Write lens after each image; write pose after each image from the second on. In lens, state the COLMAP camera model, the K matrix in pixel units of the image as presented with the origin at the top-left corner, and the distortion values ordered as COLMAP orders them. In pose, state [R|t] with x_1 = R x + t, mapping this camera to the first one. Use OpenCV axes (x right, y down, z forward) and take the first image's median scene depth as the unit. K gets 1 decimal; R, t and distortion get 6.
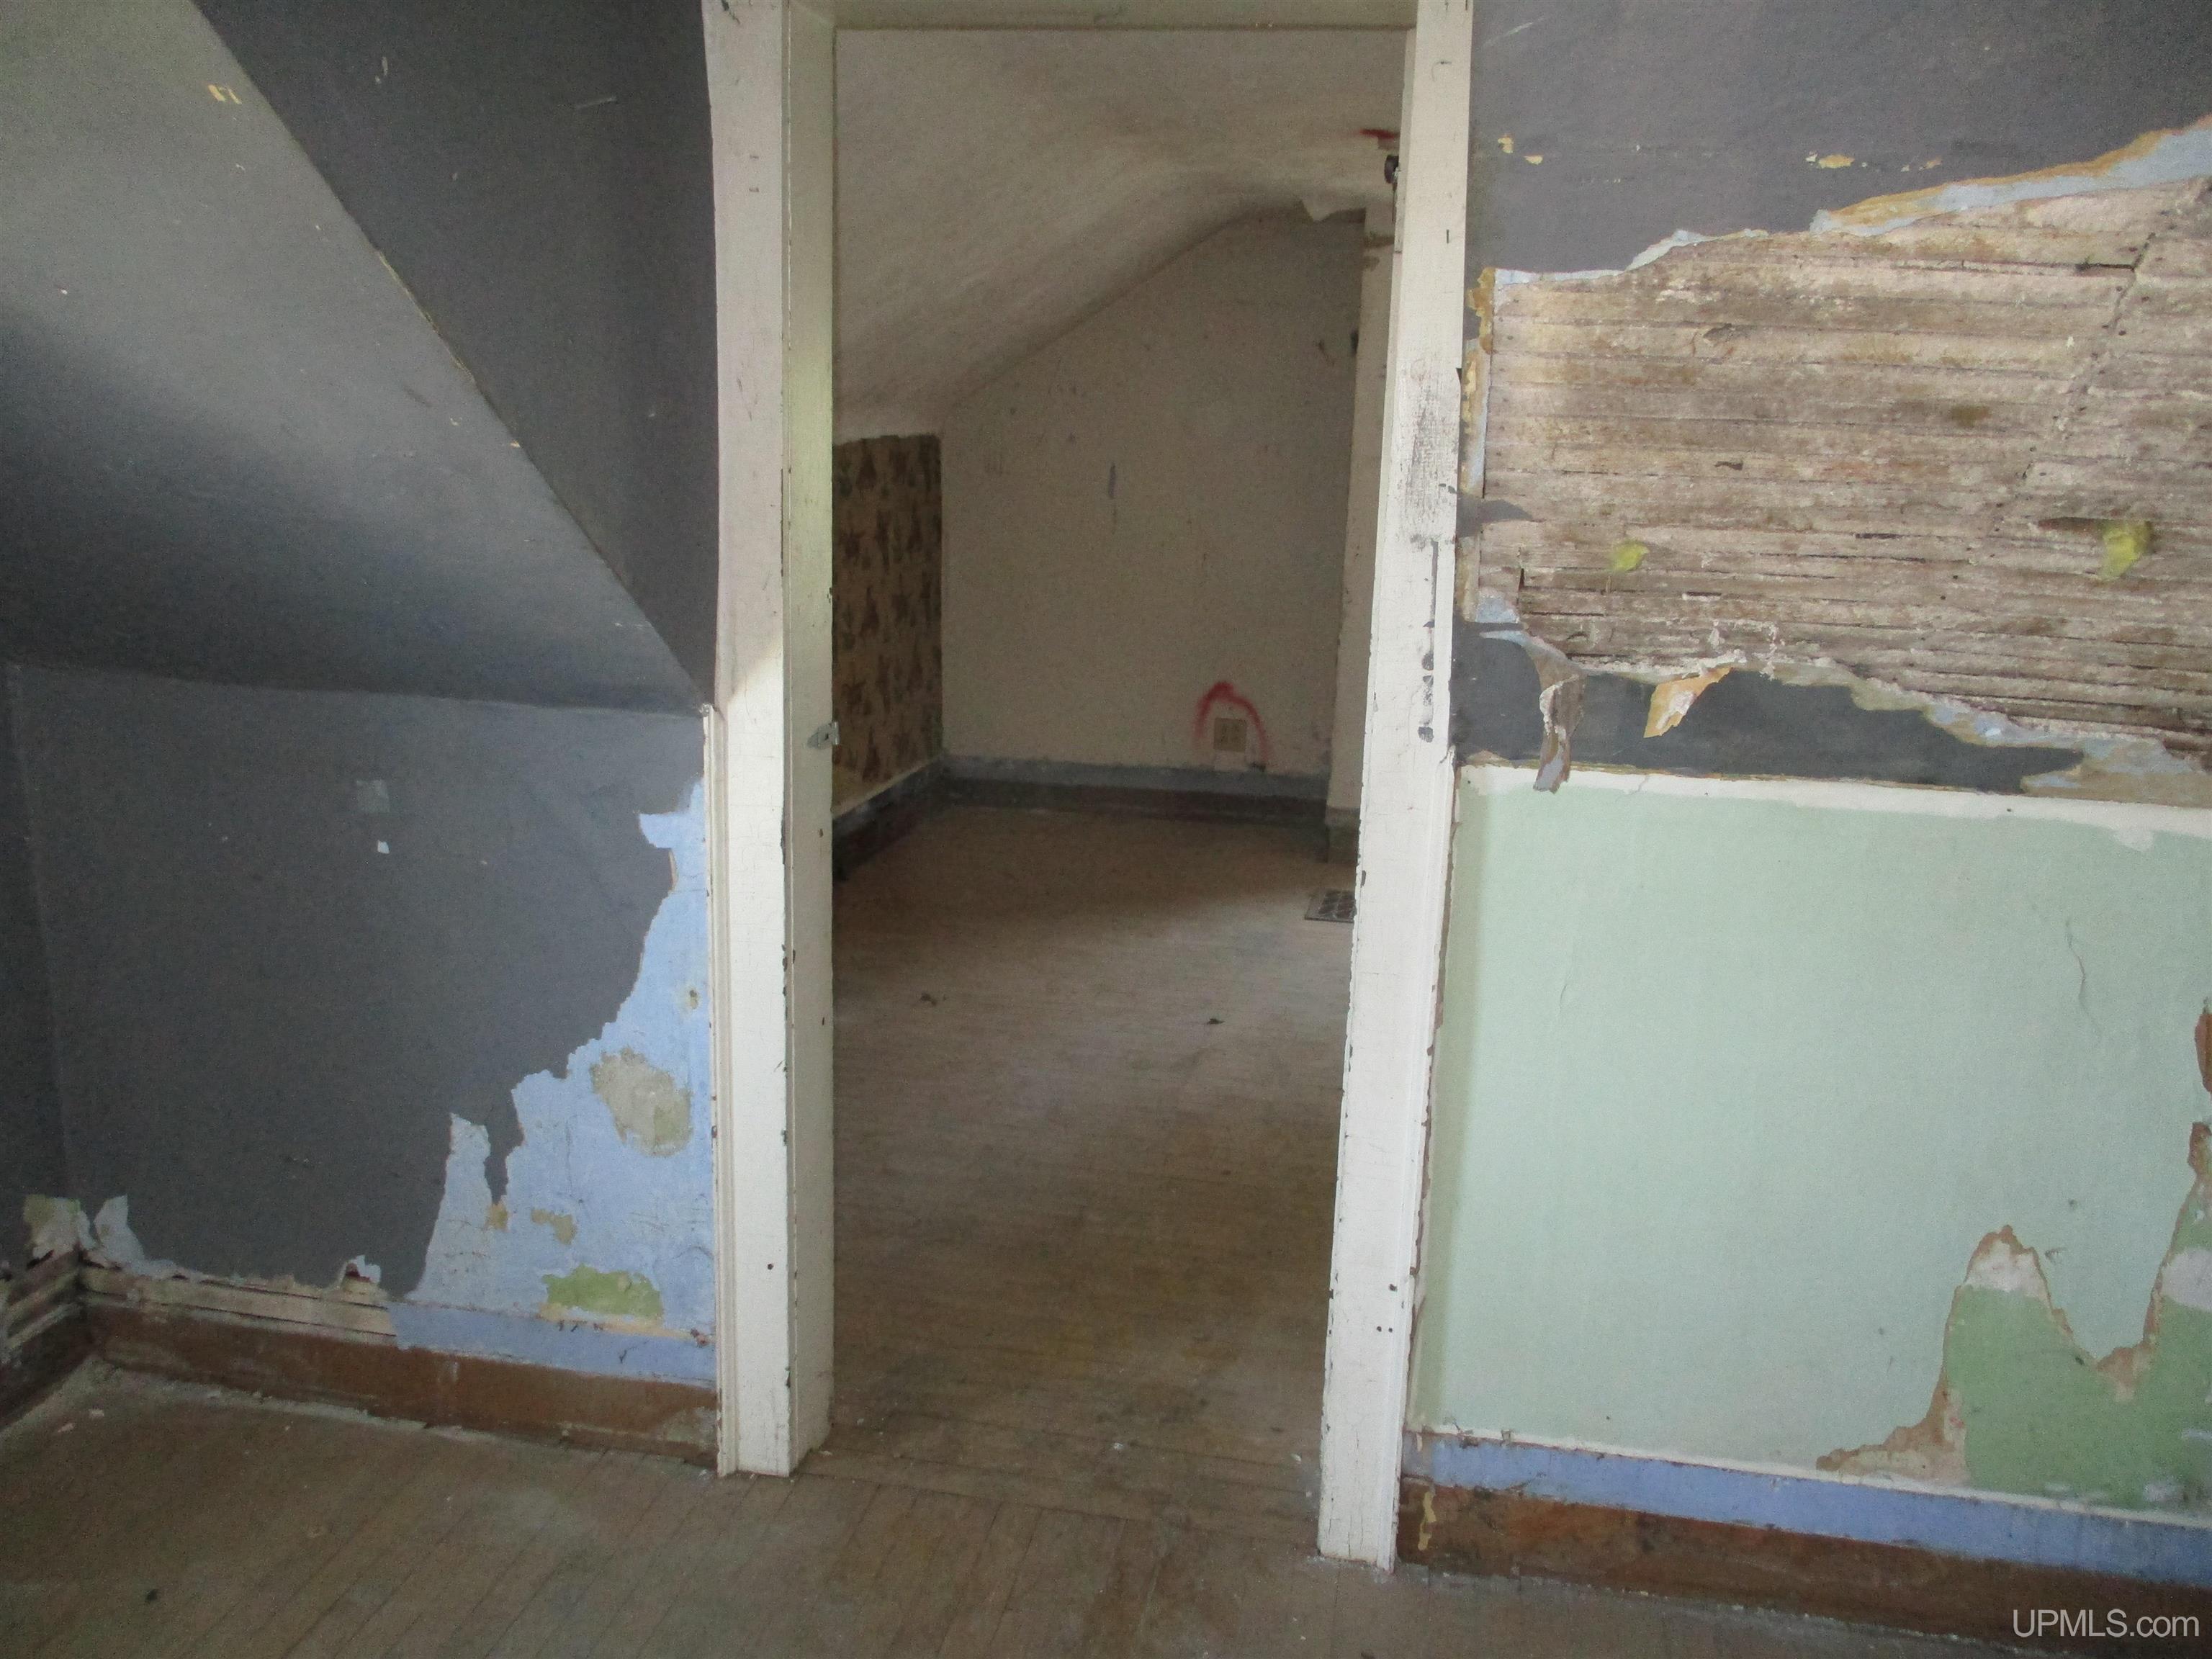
lens RADIAL K [[1753.5, 0, 1099.2], [0, 1753.5, 817.9], [0, 0, 1]] dist [-0.053248, 0.011387]
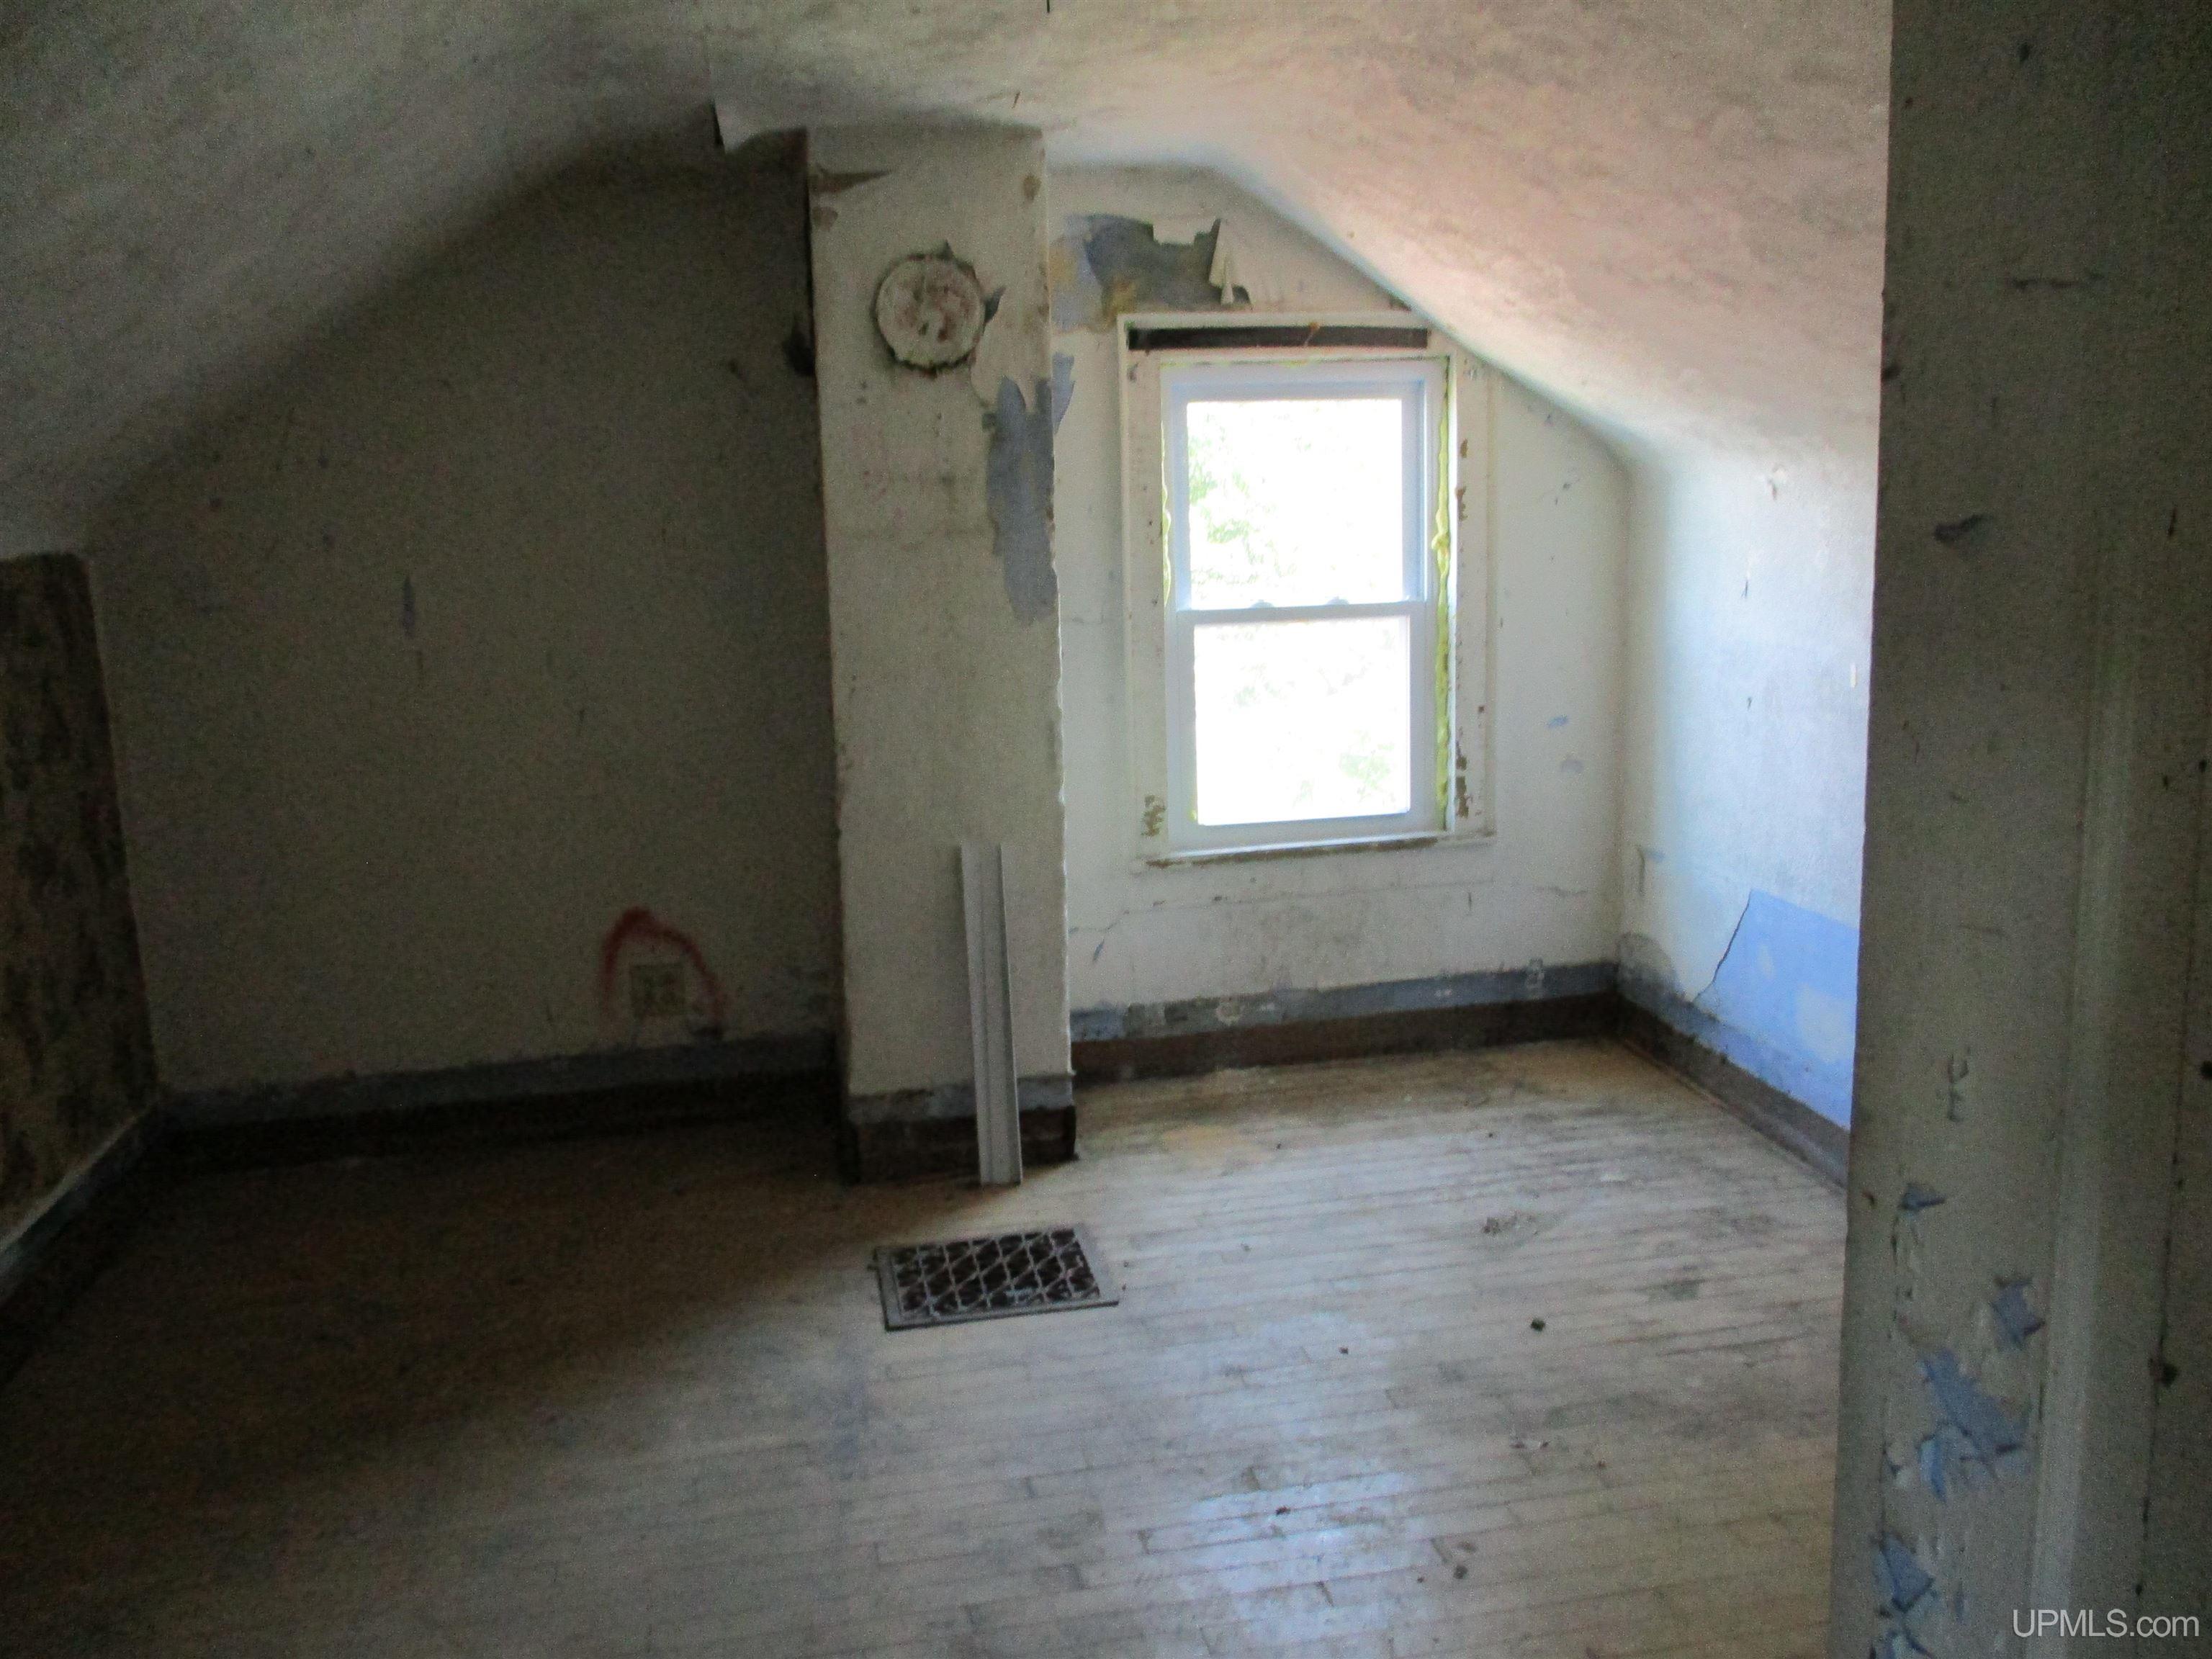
lens RADIAL K [[1753.5, 0, 1099.2], [0, 1753.5, 817.9], [0, 0, 1]] dist [-0.053248, 0.011387]
pose [[0.910113, -0.127979, 0.394102, -0.021101], [0.147326, 0.988904, -0.019090, -0.076370], [-0.387285, 0.075436, 0.918869, 0.373443]]
